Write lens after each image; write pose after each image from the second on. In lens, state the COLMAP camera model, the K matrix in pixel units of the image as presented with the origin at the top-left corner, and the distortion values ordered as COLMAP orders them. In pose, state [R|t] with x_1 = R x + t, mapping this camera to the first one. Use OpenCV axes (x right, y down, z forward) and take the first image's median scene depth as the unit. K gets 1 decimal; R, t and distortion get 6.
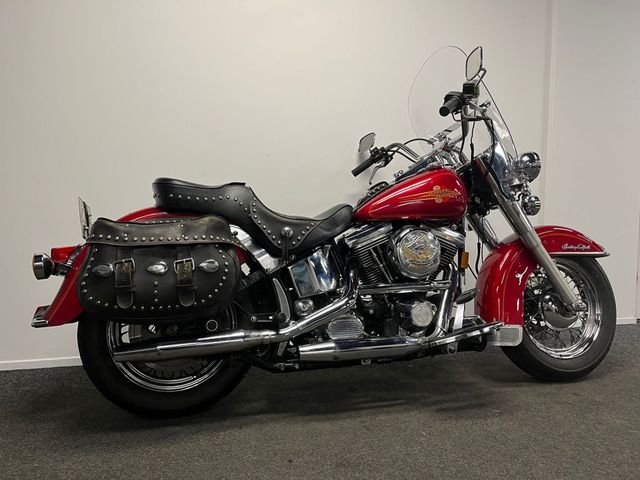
lens RADIAL K [[487.8, 0, 330.2], [0, 487.8, 235.4], [0, 0, 1]] dist [0.050965, -0.052642]
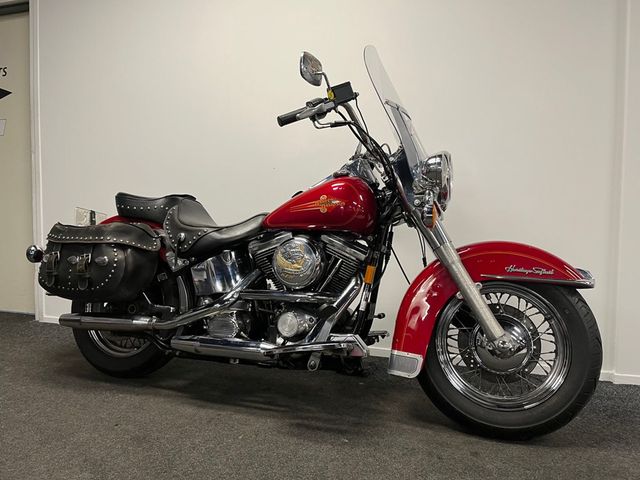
lens RADIAL K [[487.8, 0, 321.7], [0, 487.8, 231.1], [0, 0, 1]] dist [0.050965, -0.052642]
pose [[0.824776, 0.028218, -0.564755, 0.827528], [-0.037599, 0.999280, -0.004982, -0.026743], [0.564208, 0.025343, 0.825243, 0.218714]]
